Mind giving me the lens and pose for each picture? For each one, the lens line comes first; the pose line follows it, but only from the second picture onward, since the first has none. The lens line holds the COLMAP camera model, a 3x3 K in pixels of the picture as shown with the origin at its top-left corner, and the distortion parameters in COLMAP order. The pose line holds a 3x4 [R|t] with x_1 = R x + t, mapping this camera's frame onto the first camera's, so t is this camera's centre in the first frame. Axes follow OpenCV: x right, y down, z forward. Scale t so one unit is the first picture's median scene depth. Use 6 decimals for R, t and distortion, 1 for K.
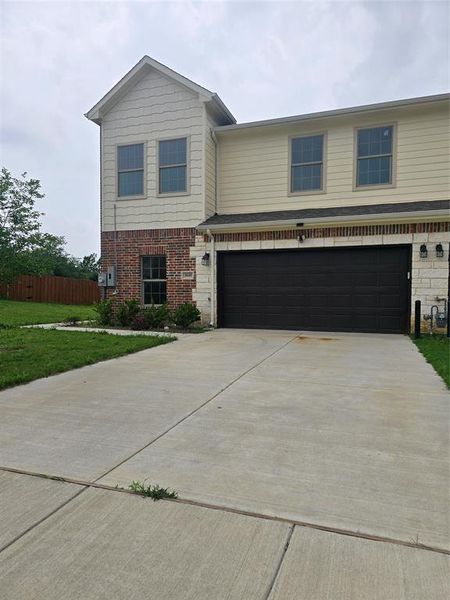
lens RADIAL K [[399.9, 0, 223.7], [0, 399.9, 302.7], [0, 0, 1]] dist [0.037507, -0.013207]
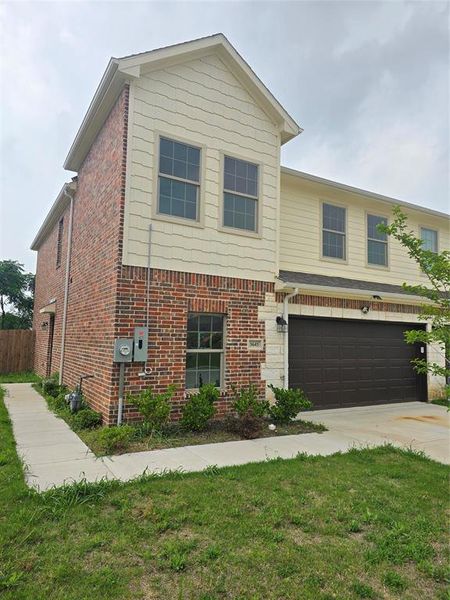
lens RADIAL K [[399.9, 0, 226.2], [0, 399.9, 297.8], [0, 0, 1]] dist [0.037507, -0.013207]
pose [[0.633644, 0.081567, 0.769313, -0.696247], [-0.001026, 0.994514, -0.104599, -0.077164], [-0.773624, 0.065489, 0.630251, 0.577297]]
